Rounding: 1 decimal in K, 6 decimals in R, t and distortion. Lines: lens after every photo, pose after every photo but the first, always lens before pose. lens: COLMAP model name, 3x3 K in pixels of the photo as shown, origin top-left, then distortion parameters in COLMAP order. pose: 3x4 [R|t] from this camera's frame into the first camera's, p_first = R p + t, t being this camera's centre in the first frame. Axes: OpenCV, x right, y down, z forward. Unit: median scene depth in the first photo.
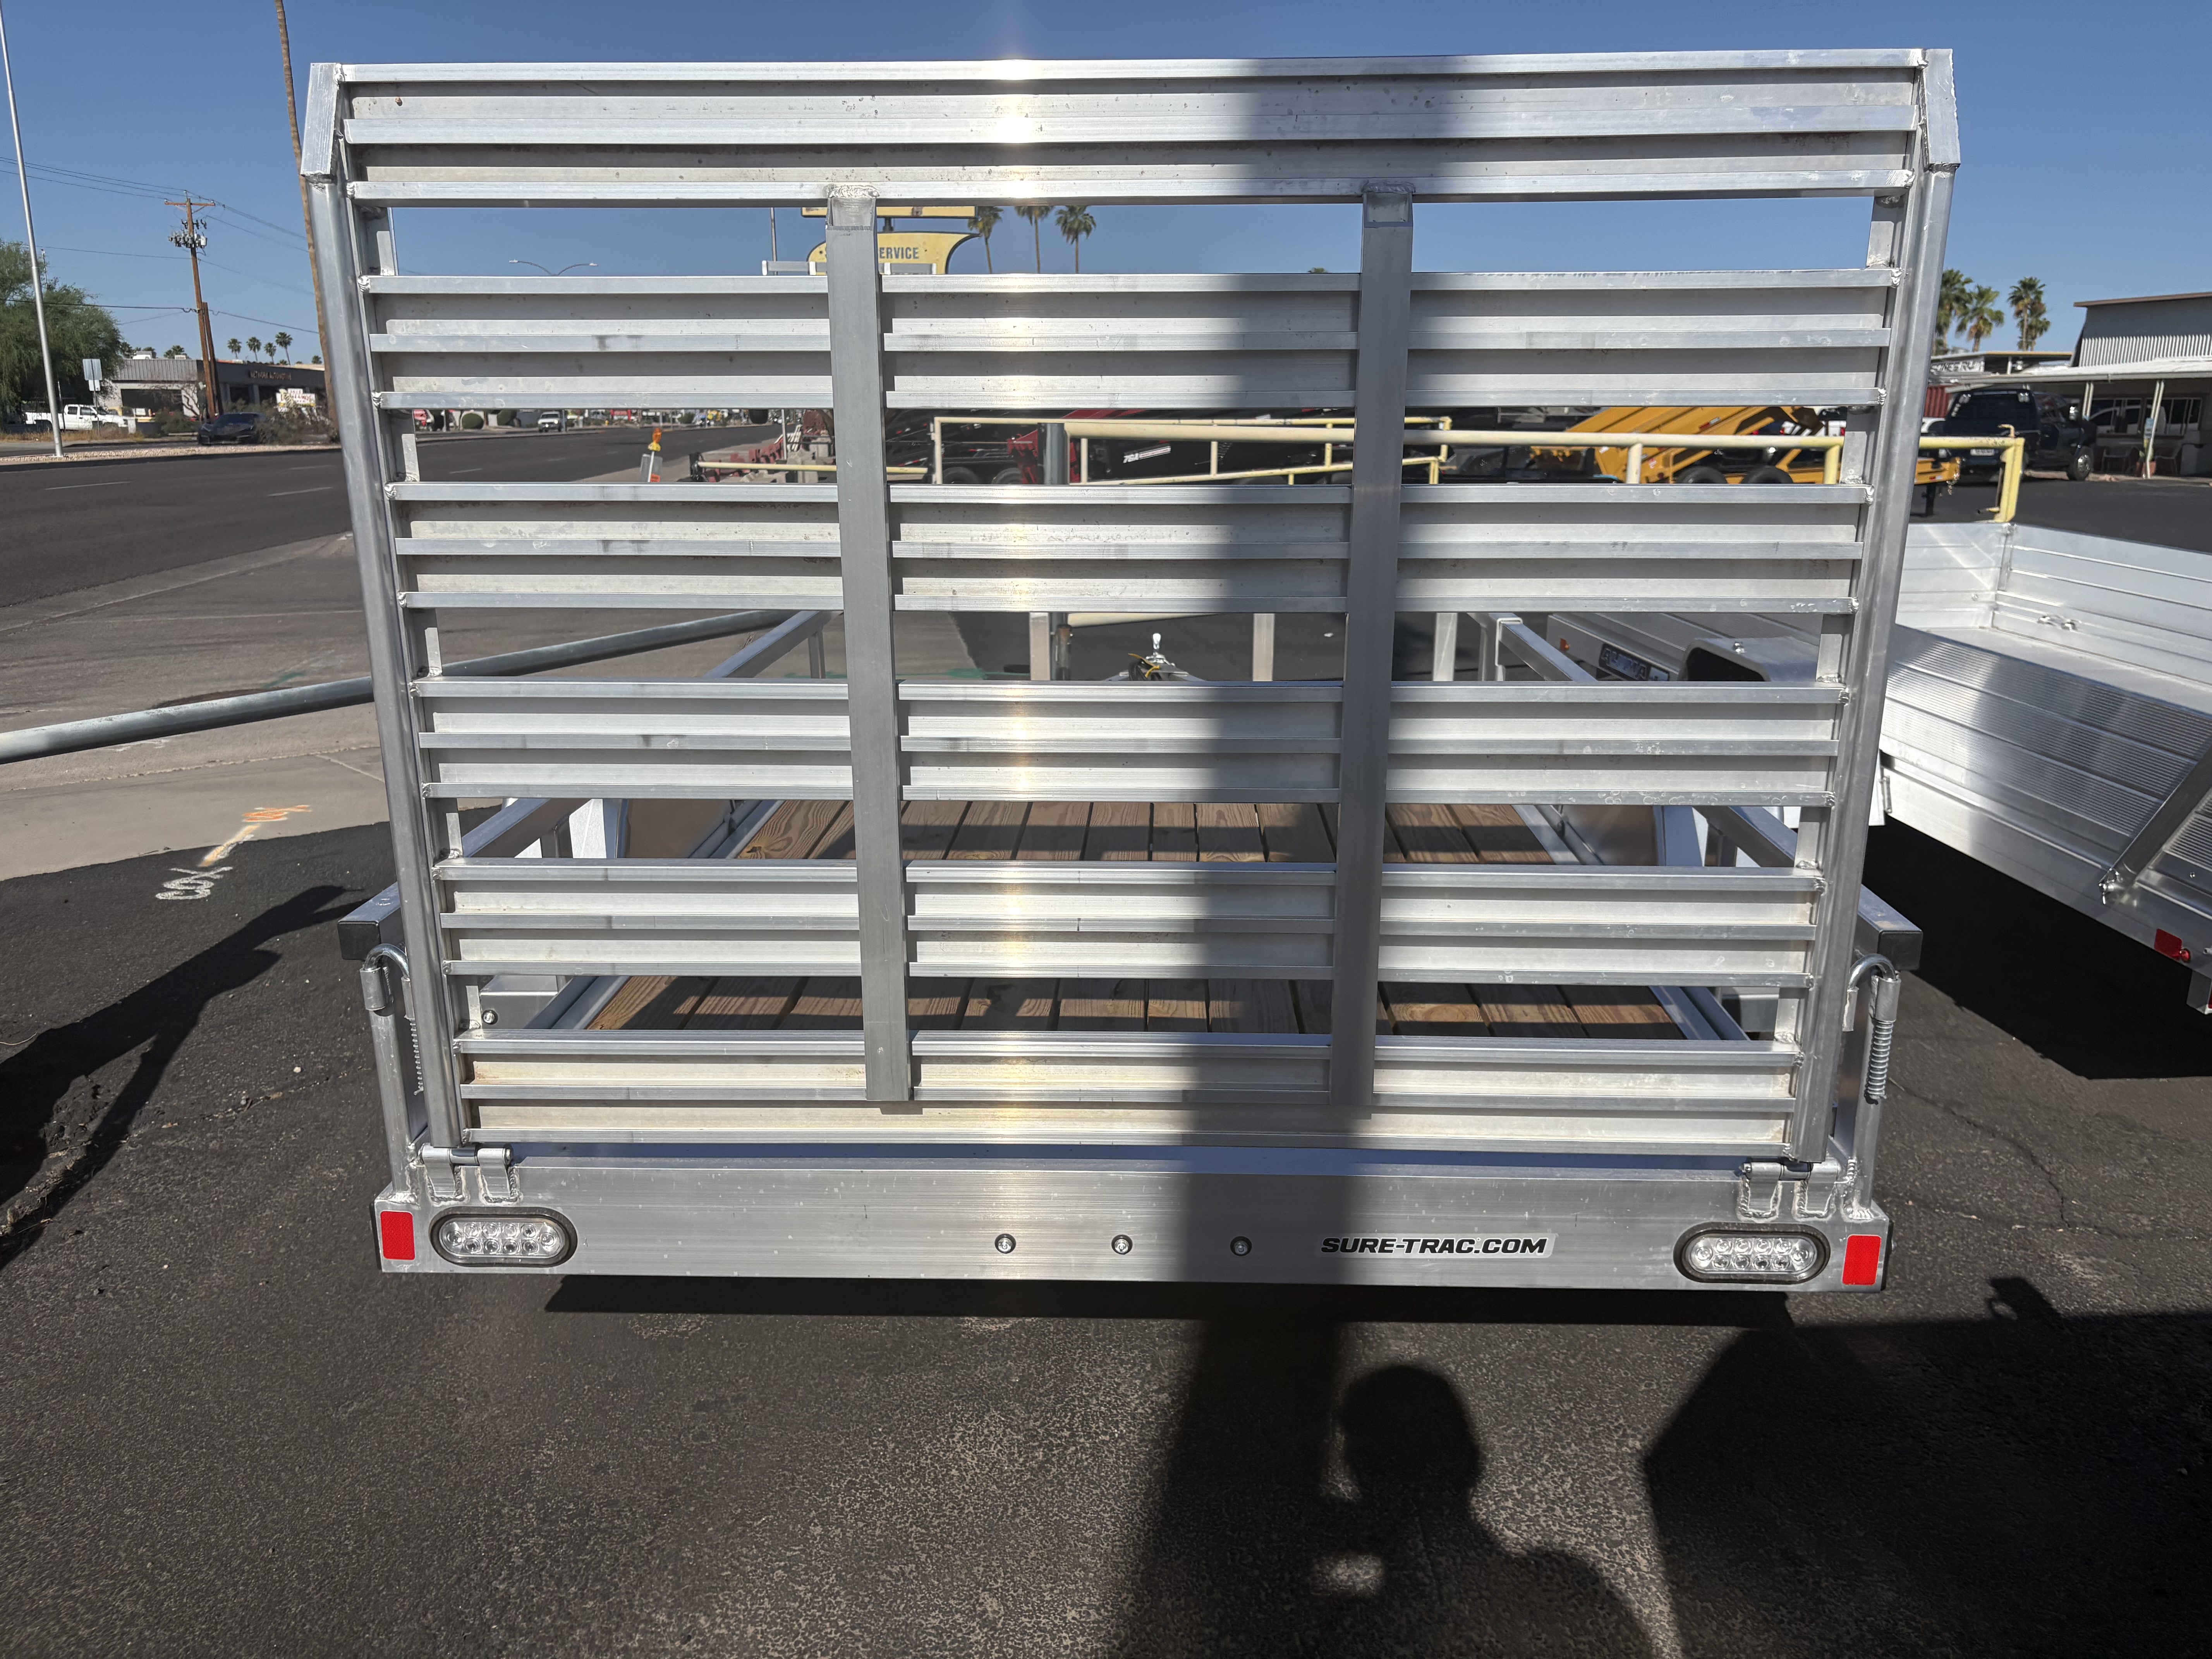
lens RADIAL K [[1686.1, 0, 1106.0], [0, 1686.1, 829.5], [0, 0, 1]] dist [0.025516, -0.002678]
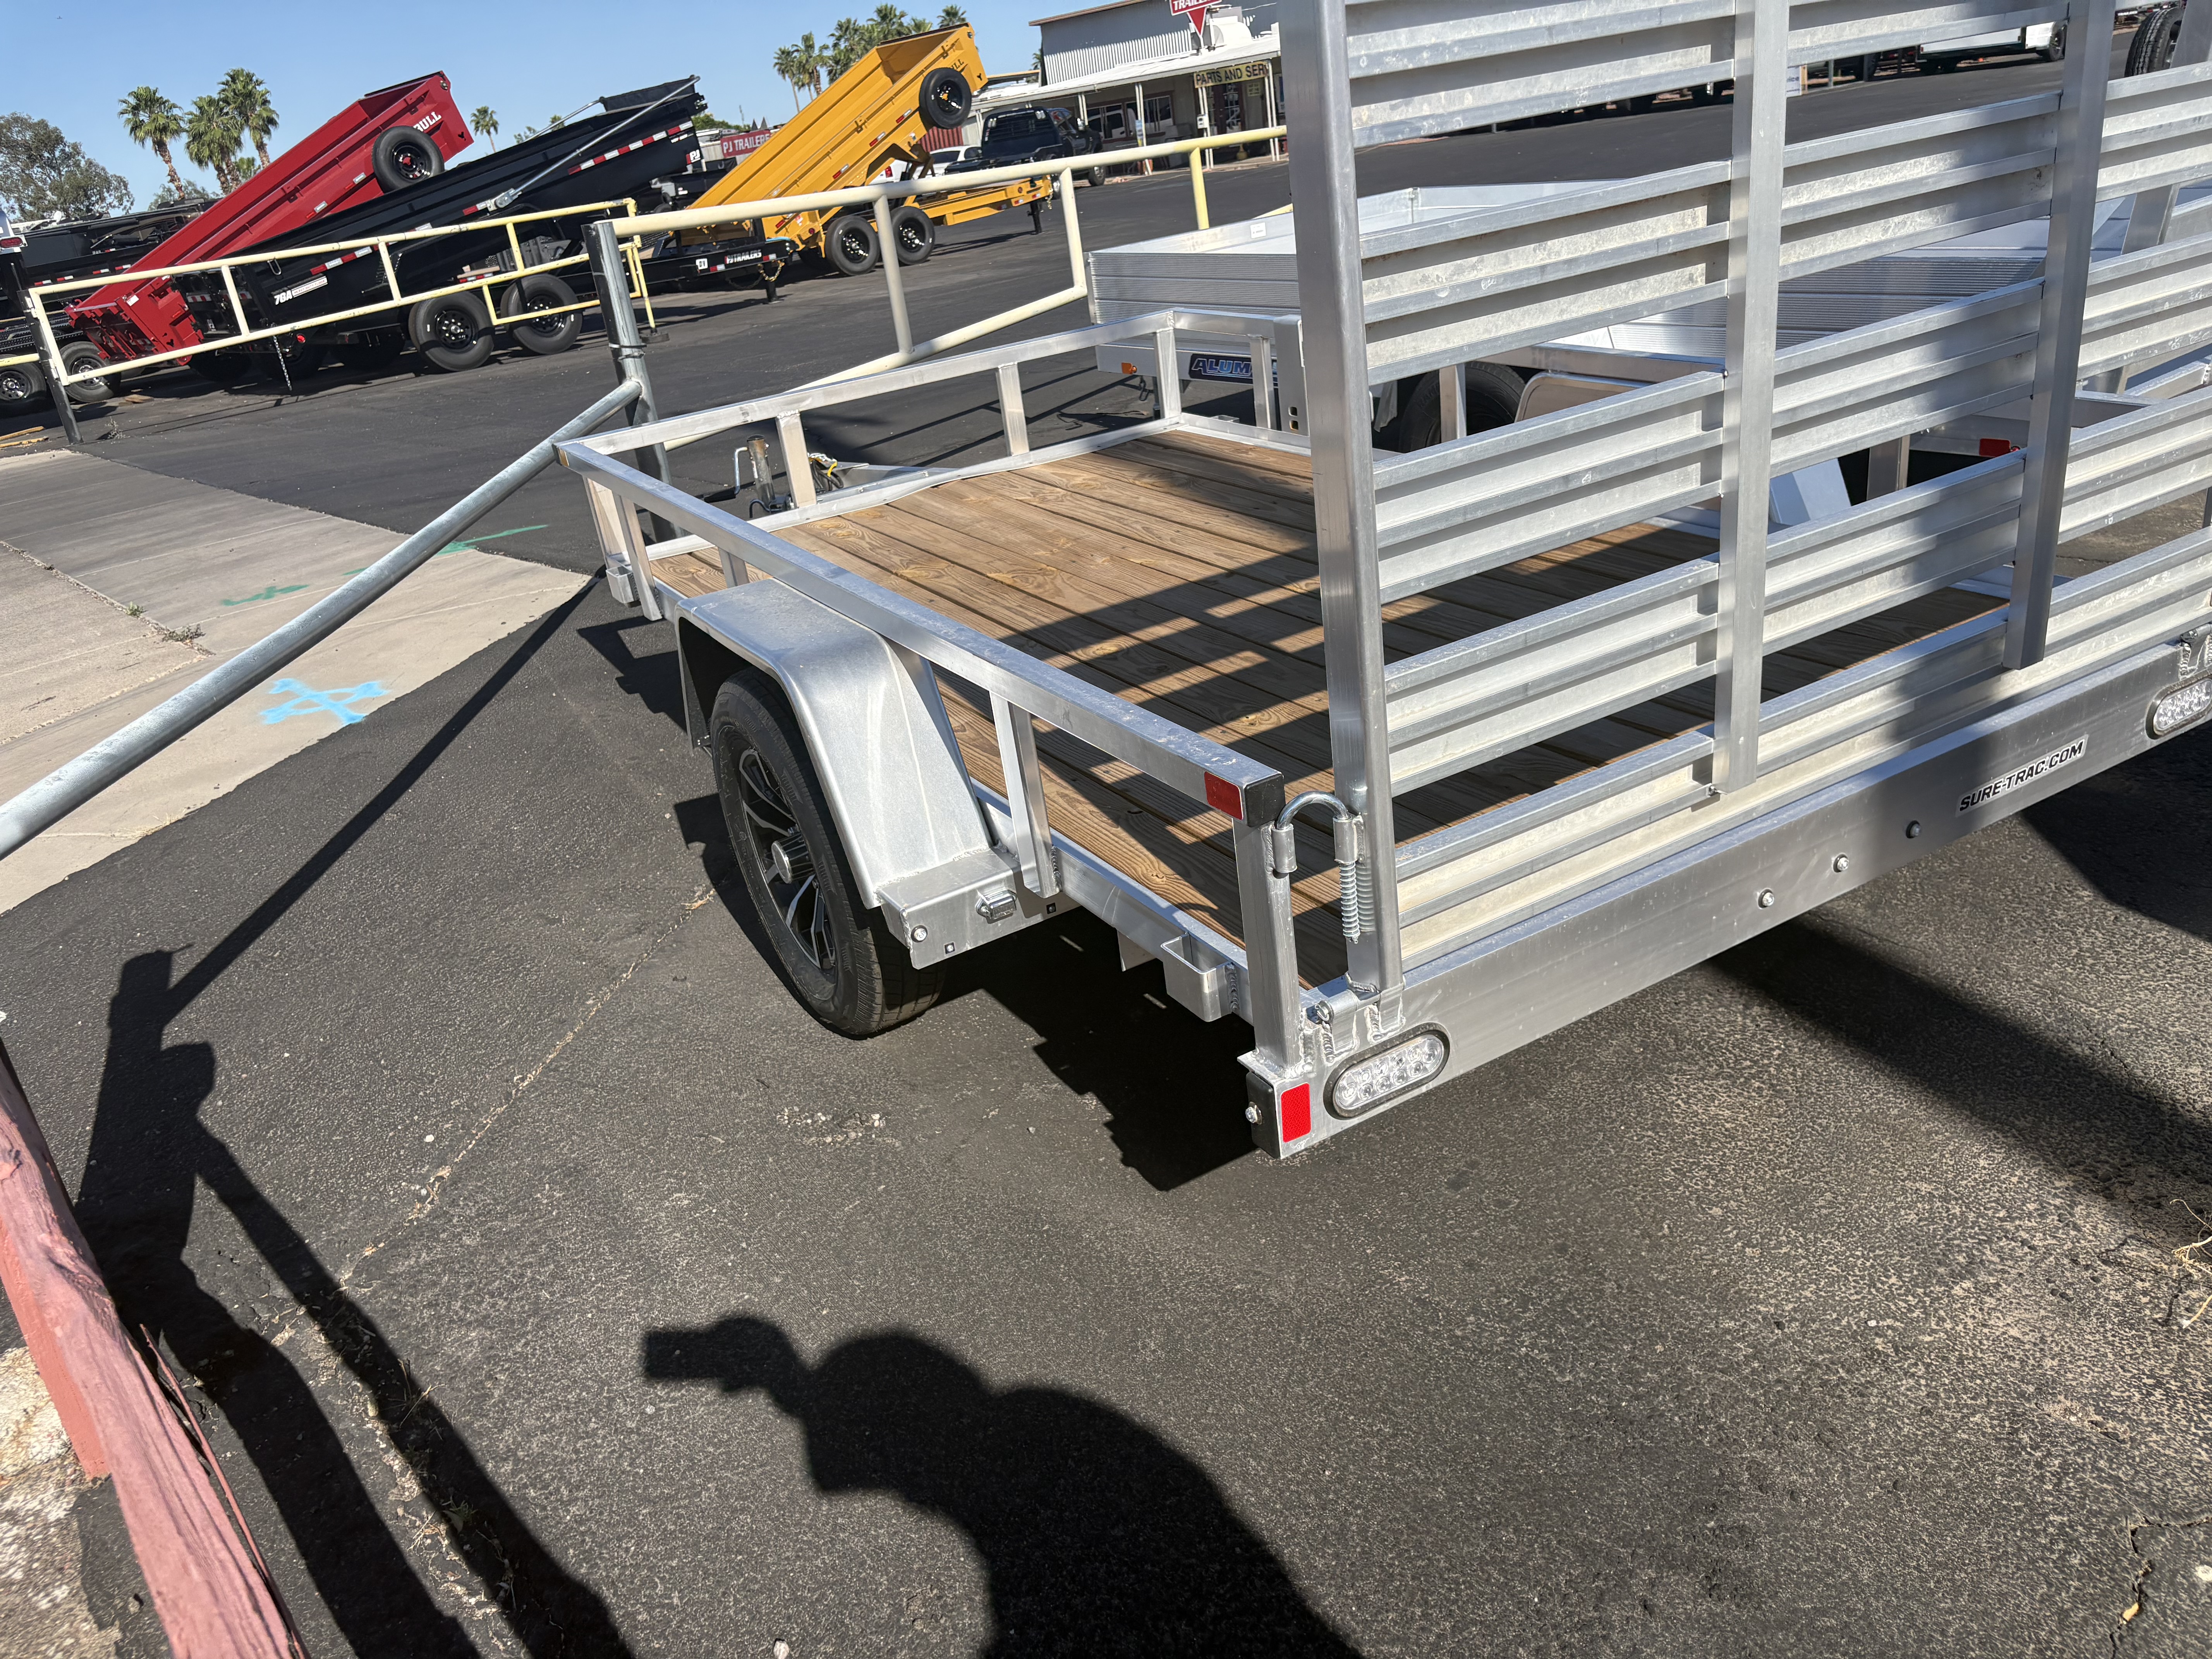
lens RADIAL K [[1686.1, 0, 1106.0], [0, 1686.1, 829.5], [0, 0, 1]] dist [0.025516, -0.002678]
pose [[0.841384, -0.313838, 0.439976, -0.625225], [0.259824, 0.948754, 0.179882, -0.068442], [-0.473882, -0.037033, 0.879809, 0.190293]]
